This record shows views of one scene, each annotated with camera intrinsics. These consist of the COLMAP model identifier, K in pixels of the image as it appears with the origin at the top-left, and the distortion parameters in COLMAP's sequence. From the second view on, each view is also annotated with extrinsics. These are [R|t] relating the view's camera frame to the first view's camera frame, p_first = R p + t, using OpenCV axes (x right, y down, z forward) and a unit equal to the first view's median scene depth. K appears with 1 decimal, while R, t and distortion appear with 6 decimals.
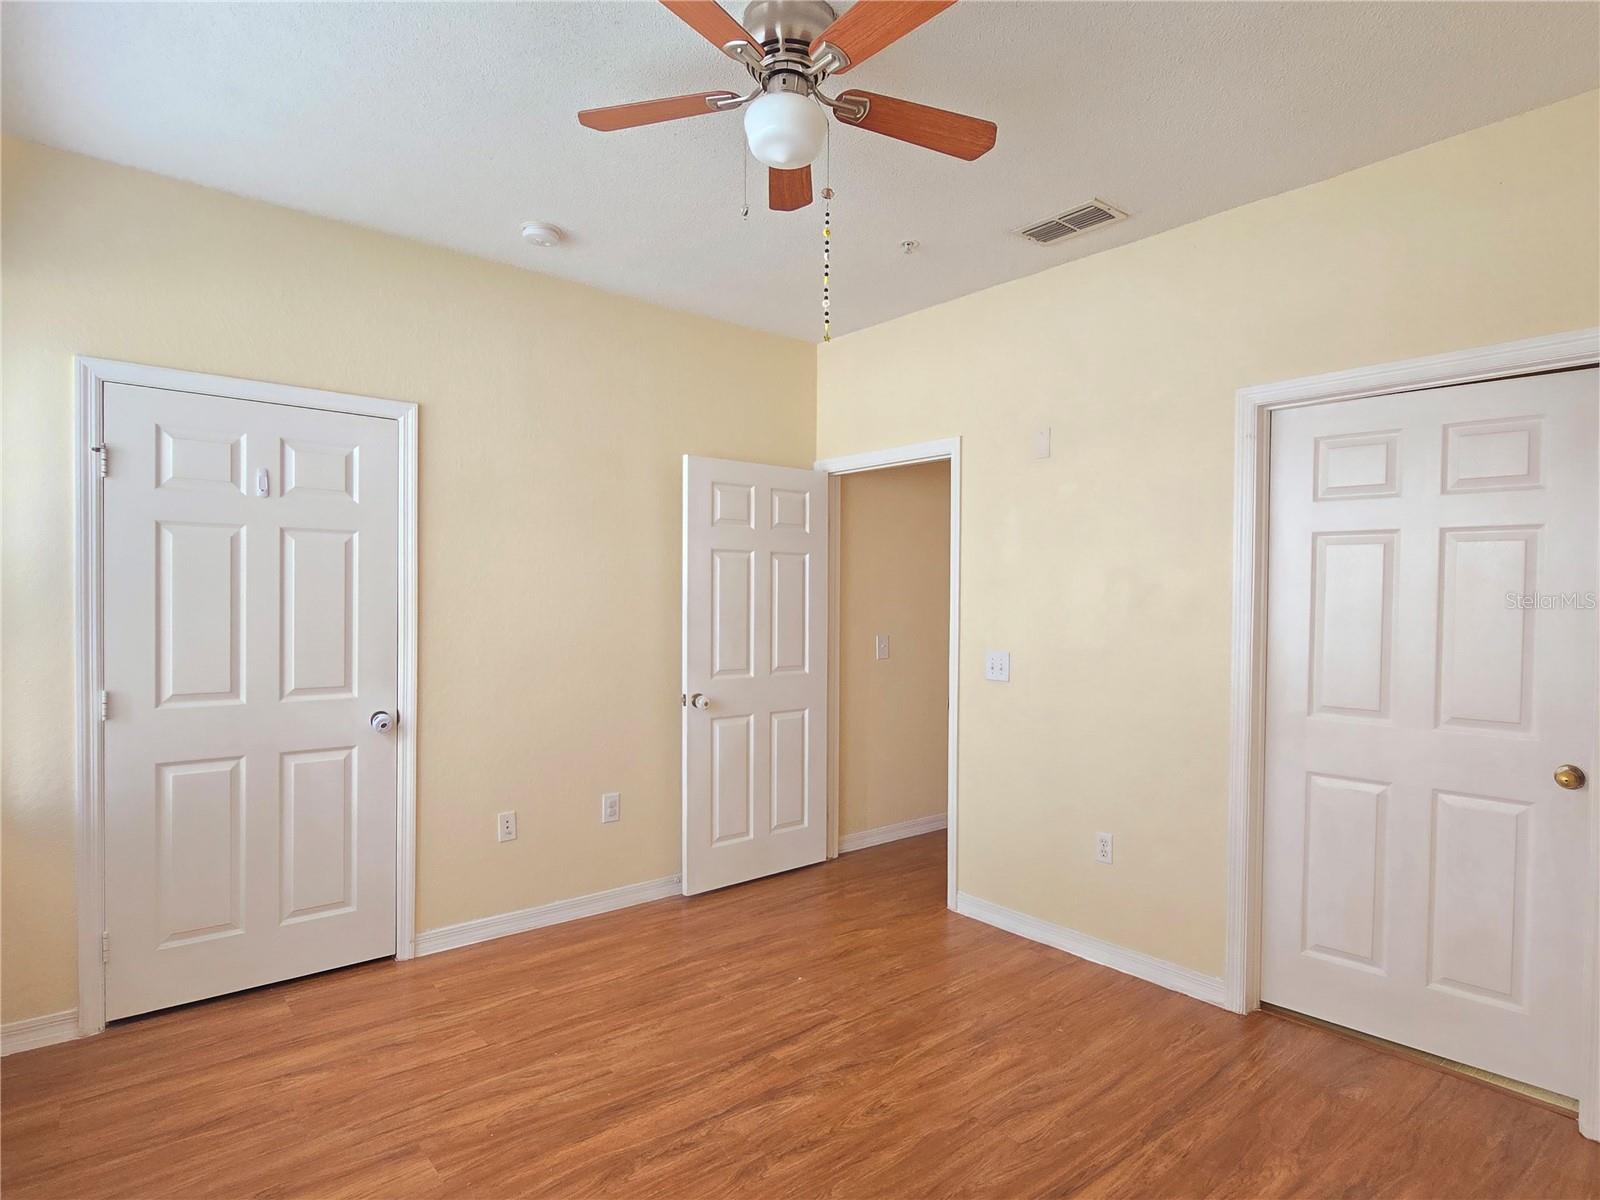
lens RADIAL K [[877.2, 0, 812.4], [0, 877.2, 612.4], [0, 0, 1]] dist [-0.002081, -0.003042]
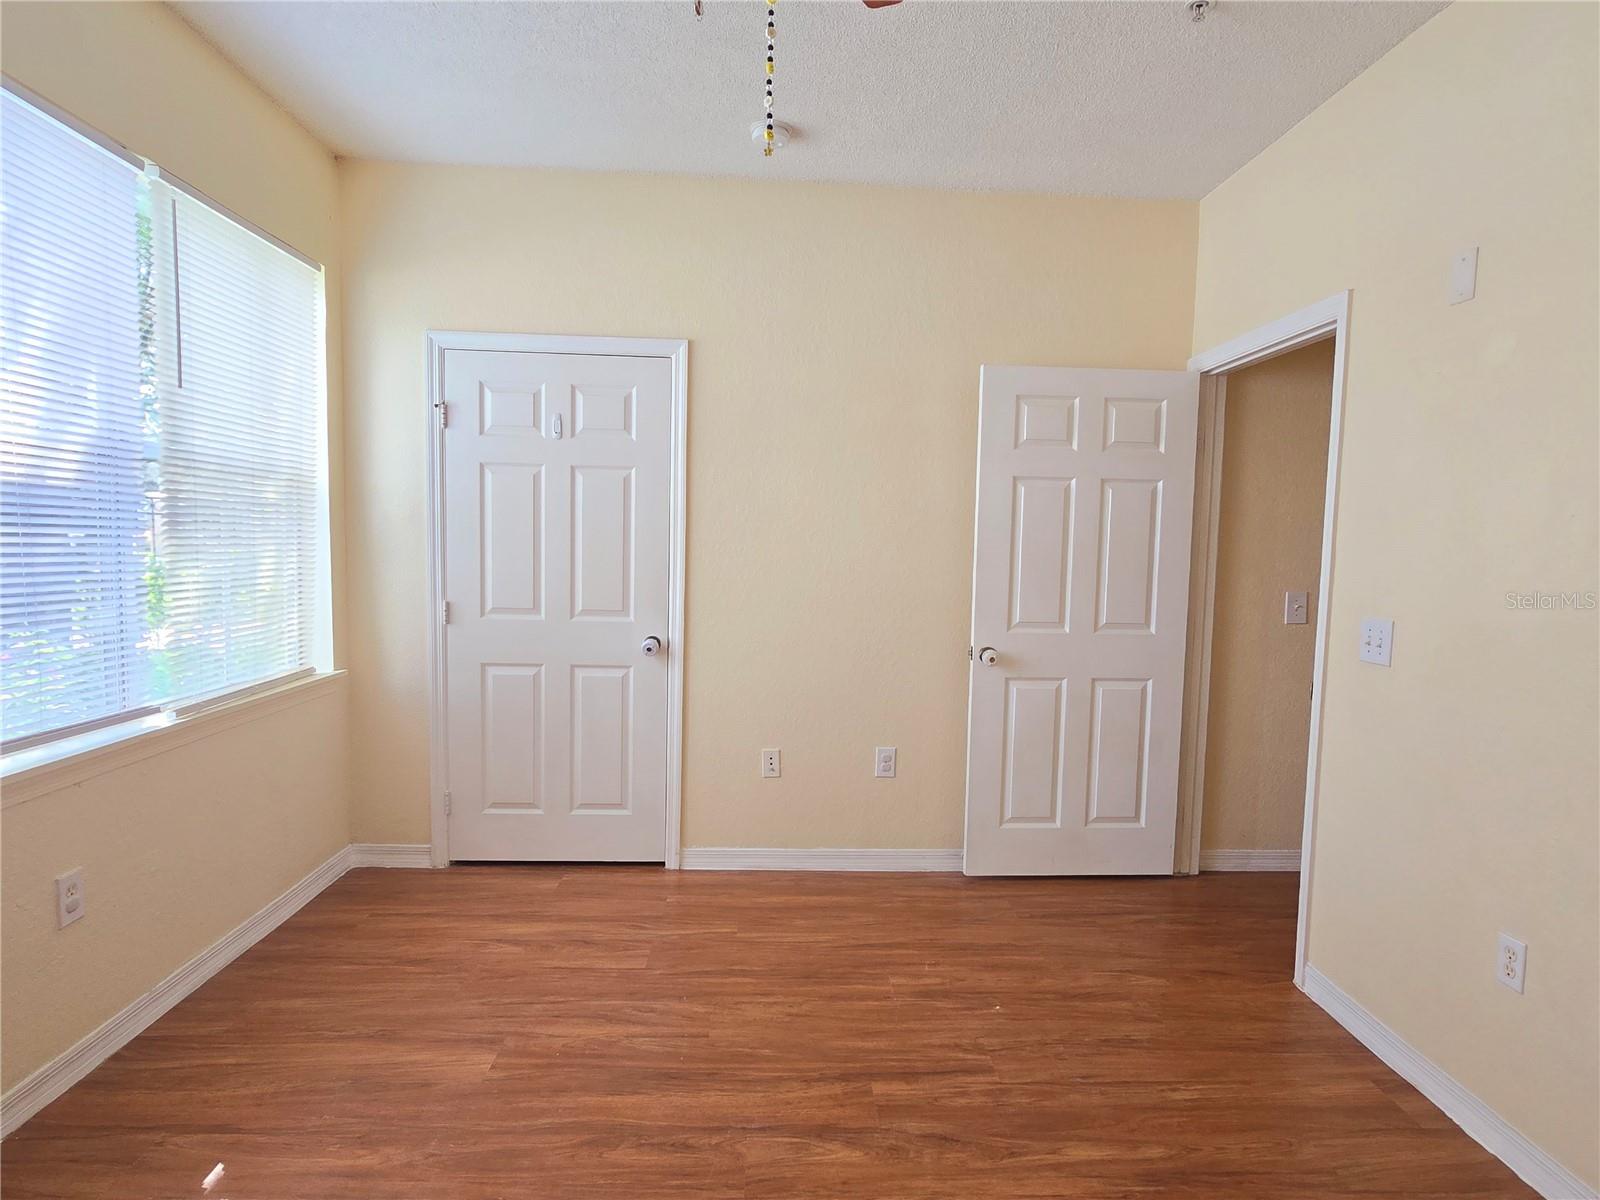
lens RADIAL K [[877.2, 0, 812.4], [0, 877.2, 612.4], [0, 0, 1]] dist [-0.002081, -0.003042]
pose [[0.794935, 0.059156, -0.603804, 0.316144], [-0.025972, 0.997641, 0.063549, 0.011160], [0.606139, -0.034835, 0.794596, 0.276762]]
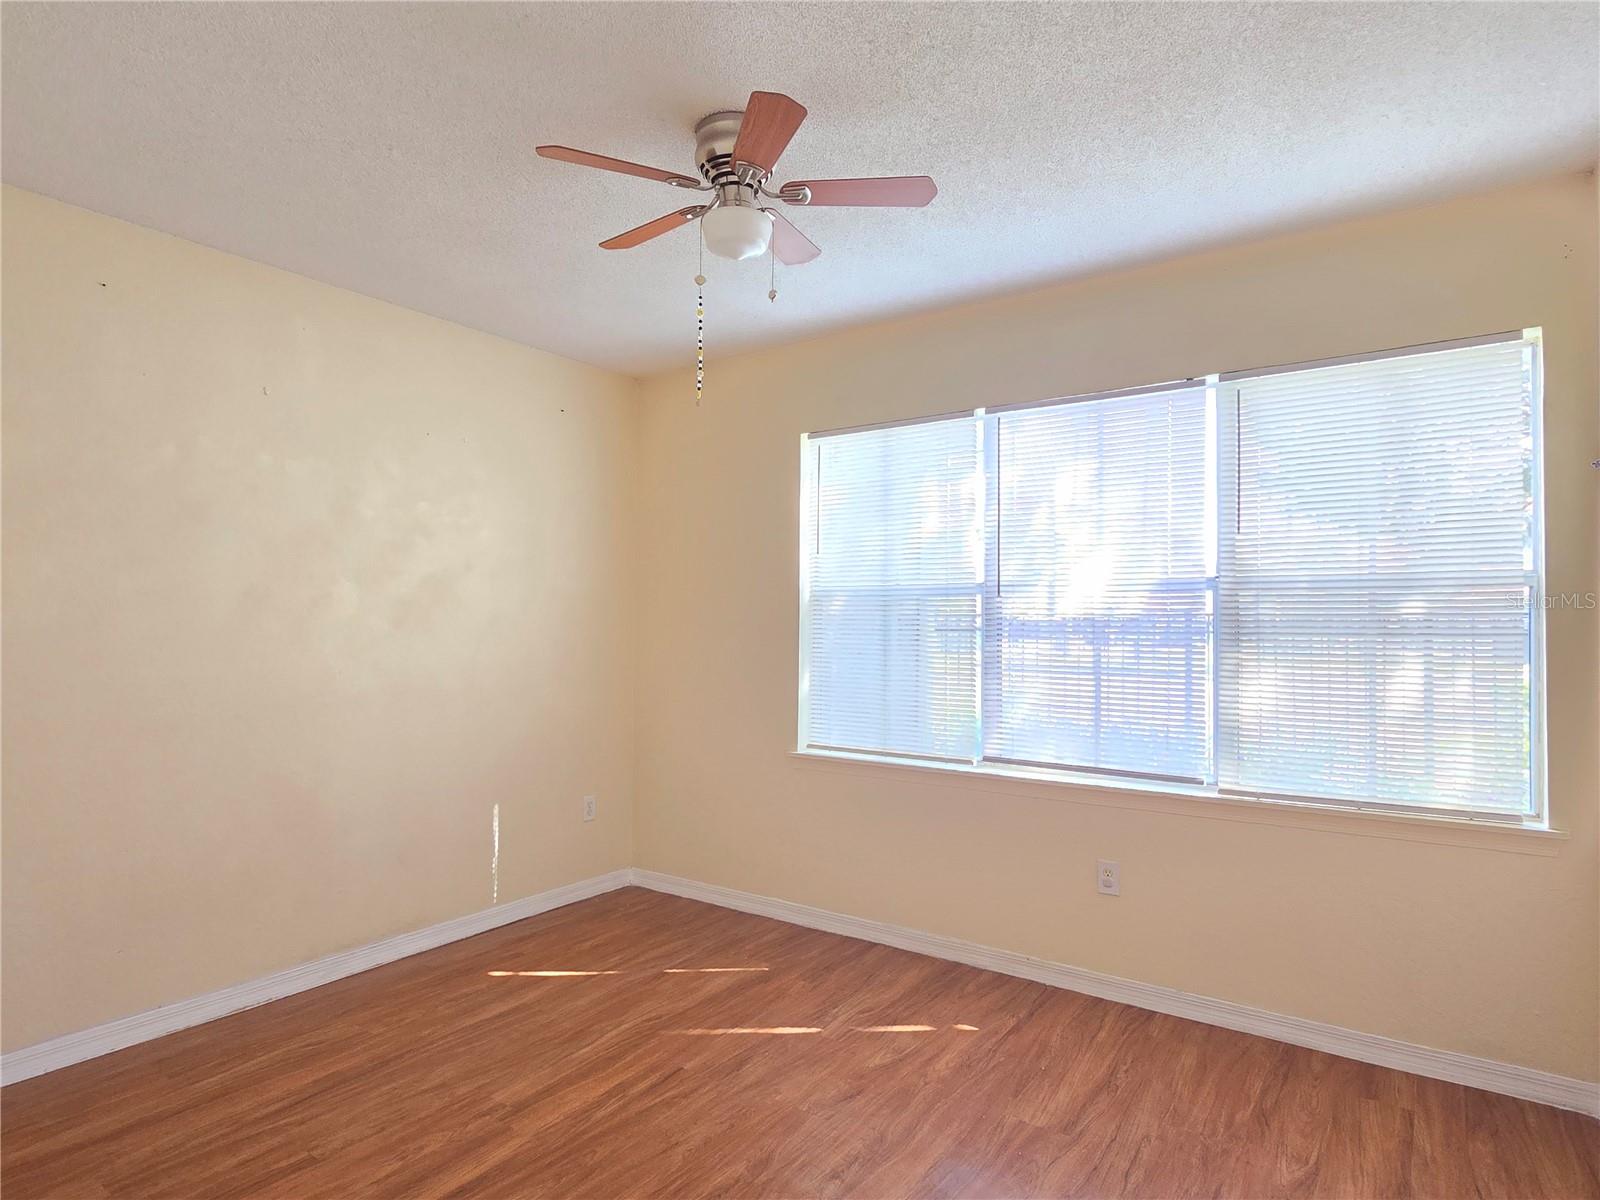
lens RADIAL K [[877.2, 0, 812.4], [0, 877.2, 612.4], [0, 0, 1]] dist [-0.002081, -0.003042]
pose [[-0.963796, -0.017174, -0.266087, 0.109852], [-0.016187, 0.999852, -0.005905, -0.022080], [0.266149, -0.001384, -0.963931, 1.361877]]
